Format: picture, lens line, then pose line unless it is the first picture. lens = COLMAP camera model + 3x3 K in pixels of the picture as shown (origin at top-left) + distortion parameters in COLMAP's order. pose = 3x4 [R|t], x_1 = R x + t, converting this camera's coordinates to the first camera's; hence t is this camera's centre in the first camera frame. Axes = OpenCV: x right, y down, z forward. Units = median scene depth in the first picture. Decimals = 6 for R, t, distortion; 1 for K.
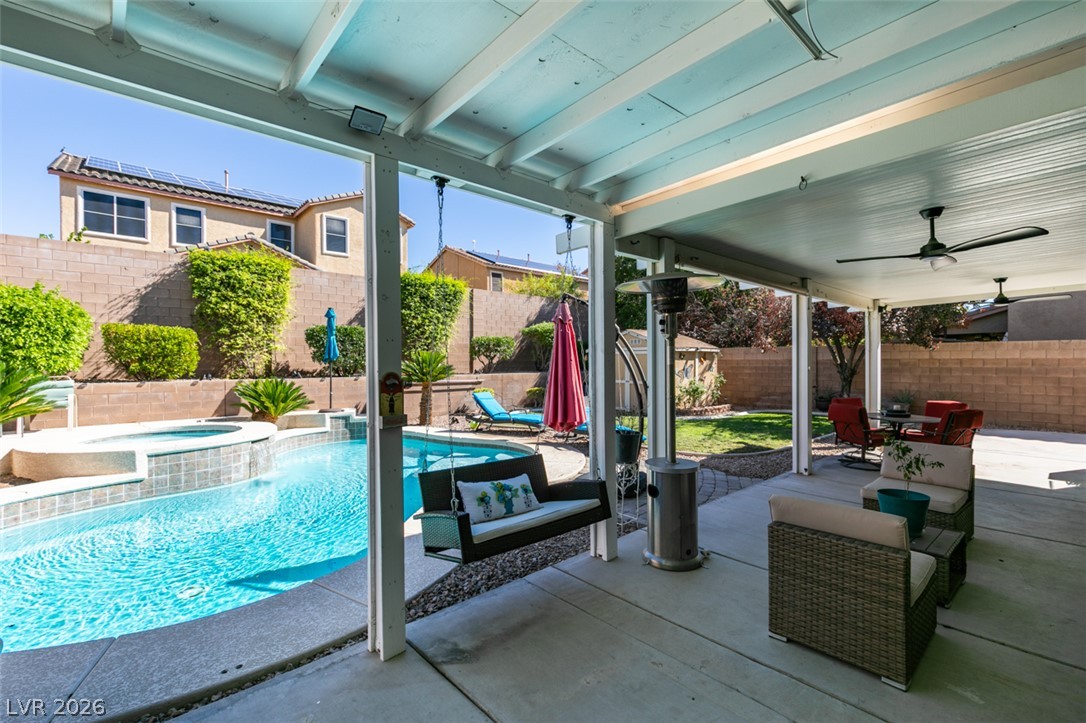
lens RADIAL K [[489.7, 0, 549.2], [0, 489.7, 366.3], [0, 0, 1]] dist [-0.001090, 0.001276]
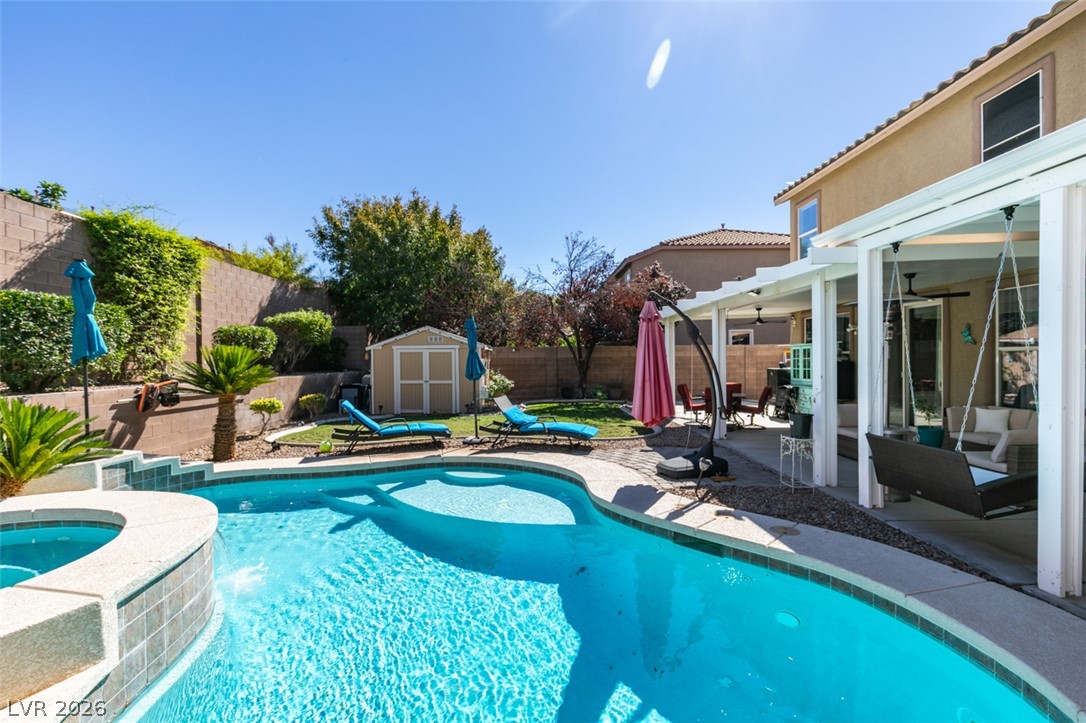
lens RADIAL K [[489.7, 0, 537.5], [0, 489.7, 364.2], [0, 0, 1]] dist [-0.001090, 0.001276]
pose [[0.660196, -0.012660, 0.750987, -0.515449], [0.015522, 0.999874, 0.003210, -0.001791], [-0.750933, 0.009538, 0.660310, 0.288167]]
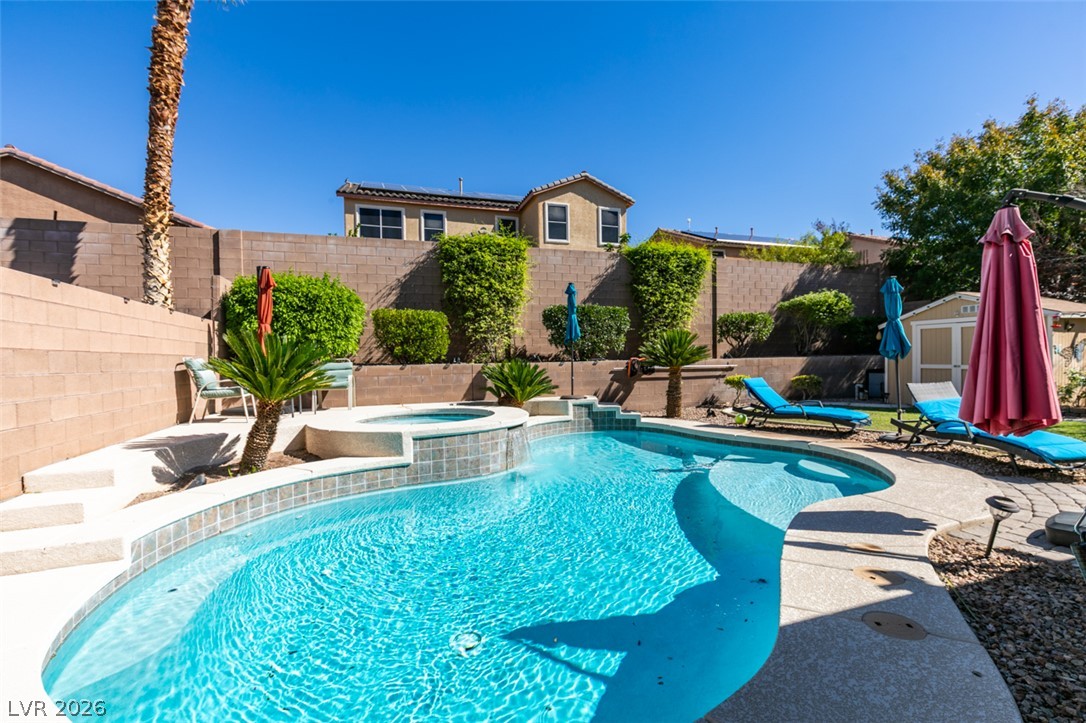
lens RADIAL K [[489.7, 0, 542.8], [0, 489.7, 365.7], [0, 0, 1]] dist [-0.001090, 0.001276]
pose [[0.917766, -0.006265, -0.397073, -0.137408], [0.010031, 0.999922, 0.007407, 0.024910], [0.396996, -0.010781, 0.917757, 0.152476]]
